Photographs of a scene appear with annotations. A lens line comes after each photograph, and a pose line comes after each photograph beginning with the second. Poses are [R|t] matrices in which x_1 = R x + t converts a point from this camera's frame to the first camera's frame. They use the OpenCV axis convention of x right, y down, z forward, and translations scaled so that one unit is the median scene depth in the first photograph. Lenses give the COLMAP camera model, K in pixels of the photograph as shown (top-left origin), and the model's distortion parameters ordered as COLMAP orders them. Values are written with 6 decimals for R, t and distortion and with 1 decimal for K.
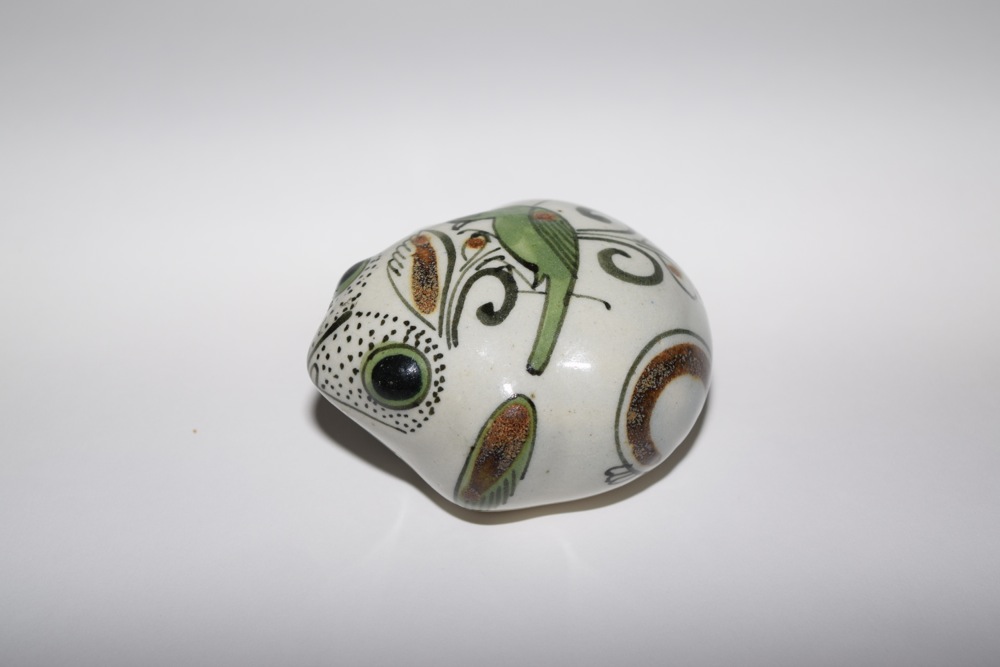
lens RADIAL K [[2280.9, 0, 502.6], [0, 2280.9, 333.8], [0, 0, 1]] dist [-0.088703, 0.000000]
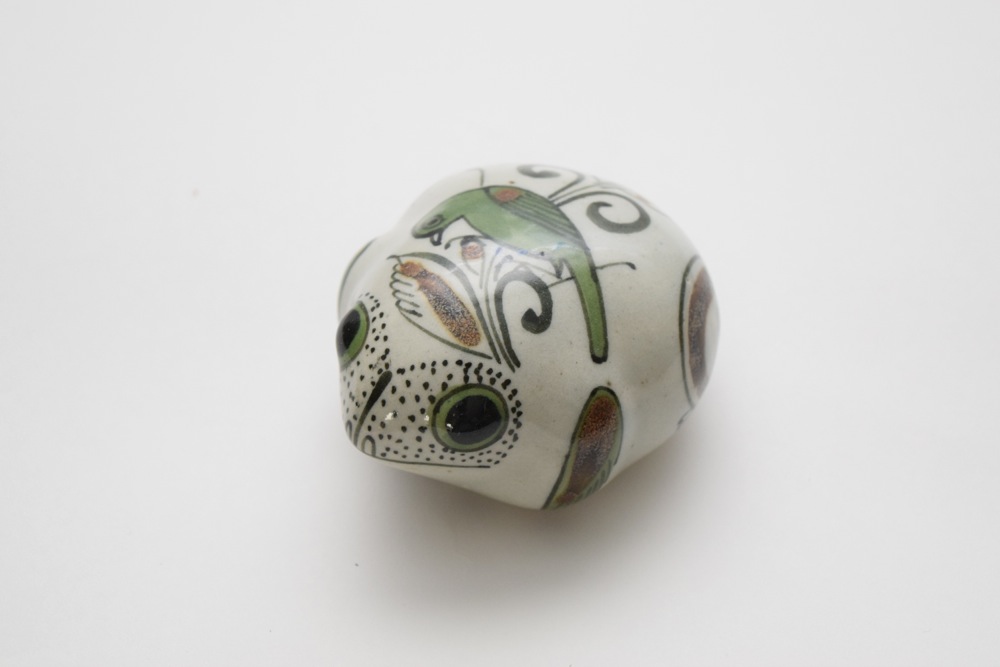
lens RADIAL K [[2280.9, 0, 499.4], [0, 2280.9, 335.6], [0, 0, 1]] dist [-0.088703, 0.000000]
pose [[0.872103, -0.382037, 0.305752, -0.309841], [0.330317, 0.920631, 0.208158, -0.204691], [-0.361009, -0.080540, 0.929078, 0.116809]]
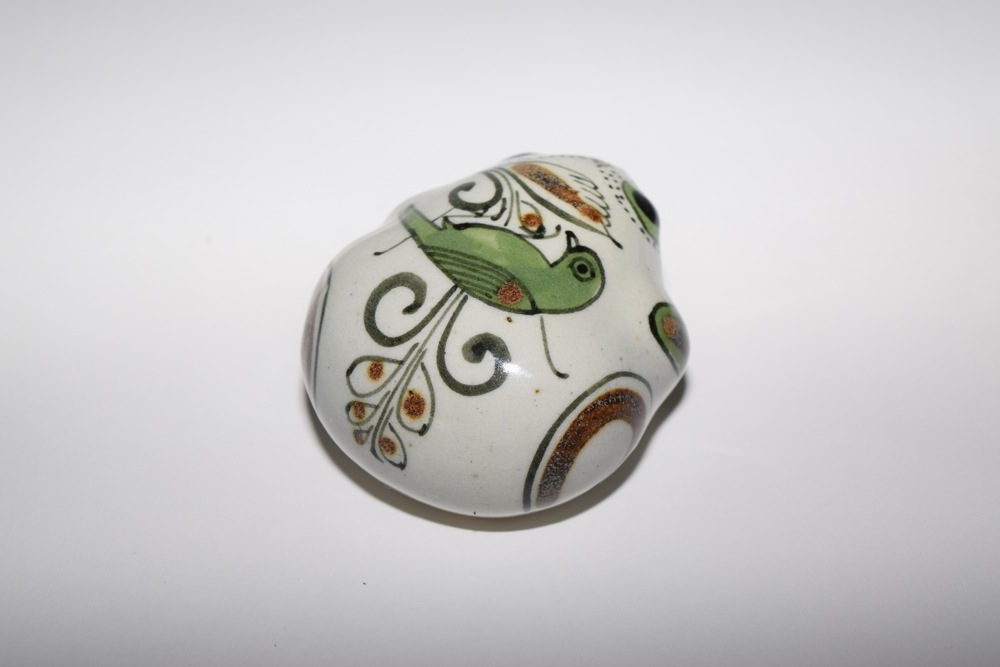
lens RADIAL K [[2280.9, 0, 500.8], [0, 2280.9, 333.1], [0, 0, 1]] dist [-0.088703, 0.000000]
pose [[-0.798967, 0.473613, -0.370597, 0.383599], [-0.325083, 0.178314, 0.928723, -0.935250], [0.505938, 0.862493, 0.011497, 1.041906]]
